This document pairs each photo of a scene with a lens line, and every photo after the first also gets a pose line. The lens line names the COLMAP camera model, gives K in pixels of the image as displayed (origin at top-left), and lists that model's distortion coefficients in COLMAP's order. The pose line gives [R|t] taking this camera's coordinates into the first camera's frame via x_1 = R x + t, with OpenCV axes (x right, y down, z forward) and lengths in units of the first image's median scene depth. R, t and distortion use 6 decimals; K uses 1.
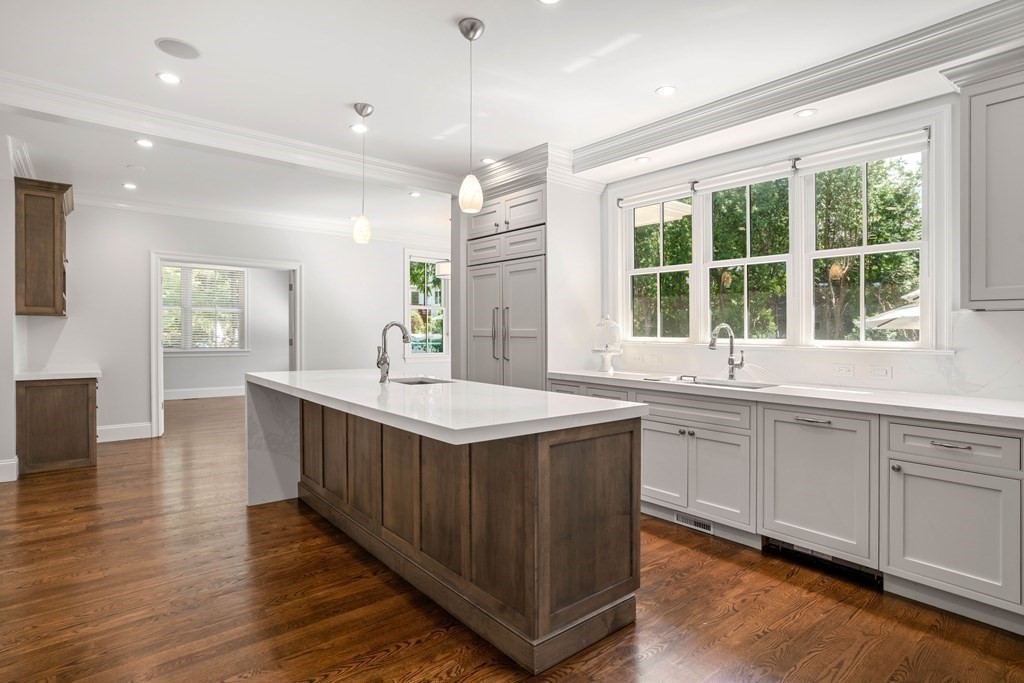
lens RADIAL K [[538.4, 0, 510.9], [0, 538.4, 332.8], [0, 0, 1]] dist [0.022929, 0.001366]
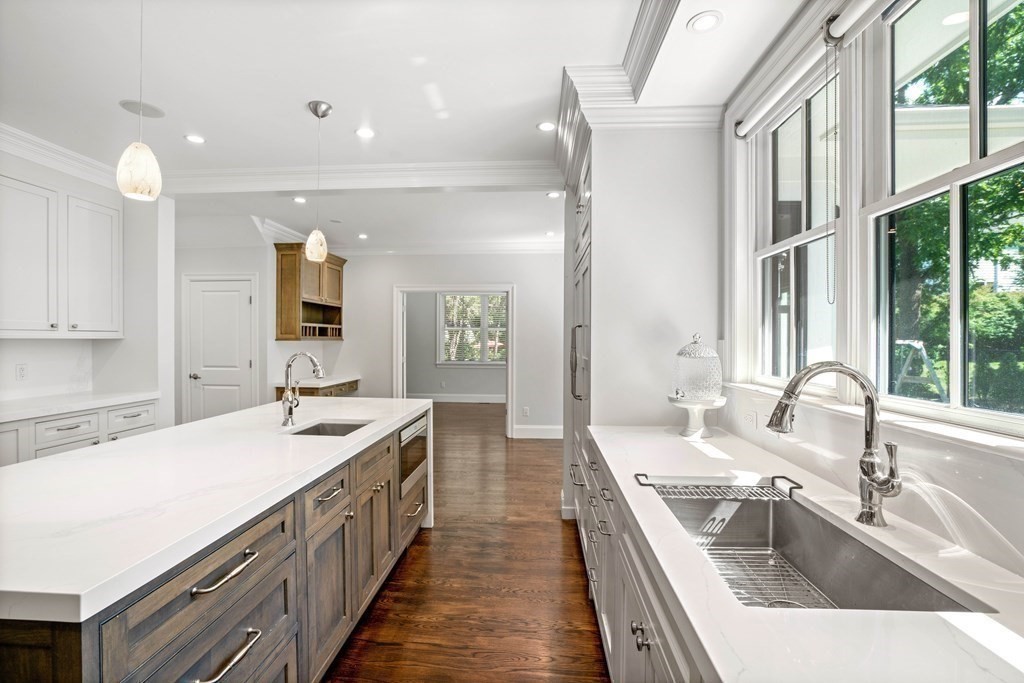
lens RADIAL K [[485.9, 0, 510.5], [0, 485.9, 339.6], [0, 0, 1]] dist [-0.016461, 0.017142]
pose [[0.719213, -0.004375, -0.694776, 0.397137], [-0.001807, 0.999965, -0.008167, -0.025969], [0.694788, 0.007129, 0.719180, 0.520806]]
